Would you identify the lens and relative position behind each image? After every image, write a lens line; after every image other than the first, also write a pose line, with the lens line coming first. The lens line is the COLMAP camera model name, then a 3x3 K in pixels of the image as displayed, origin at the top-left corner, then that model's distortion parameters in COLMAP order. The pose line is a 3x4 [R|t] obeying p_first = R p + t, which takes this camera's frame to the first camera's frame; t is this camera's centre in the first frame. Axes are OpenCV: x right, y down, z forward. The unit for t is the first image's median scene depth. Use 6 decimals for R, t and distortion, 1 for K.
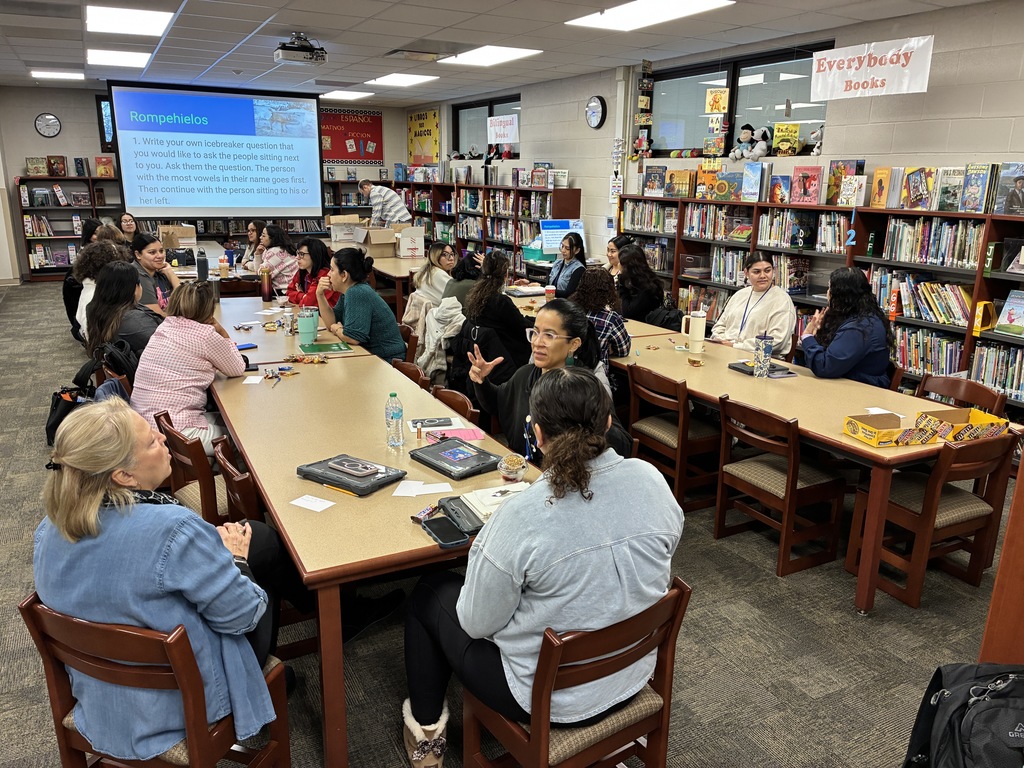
lens RADIAL K [[768.0, 0, 517.0], [0, 768.0, 380.2], [0, 0, 1]] dist [0.070257, -0.104260]
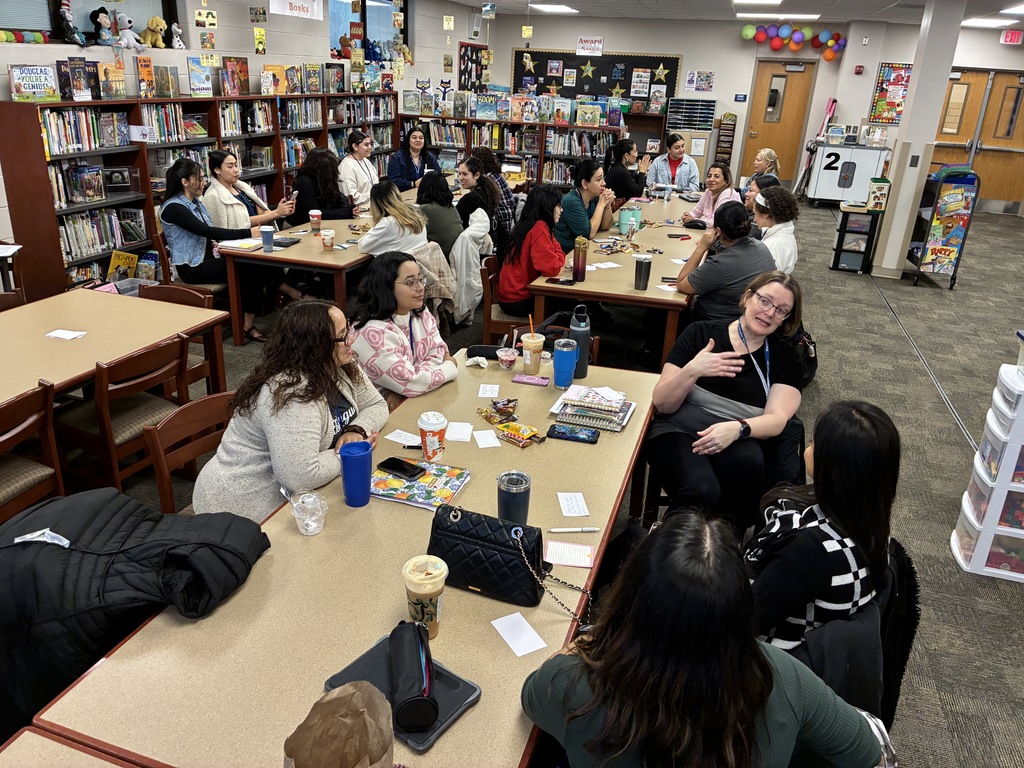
lens RADIAL K [[768.0, 0, 517.0], [0, 768.0, 380.2], [0, 0, 1]] dist [0.070257, -0.104260]
pose [[-0.690401, -0.306354, 0.655357, -0.860445], [0.142099, 0.830831, 0.538078, -0.448390], [-0.709333, 0.464615, -0.530074, 1.540434]]
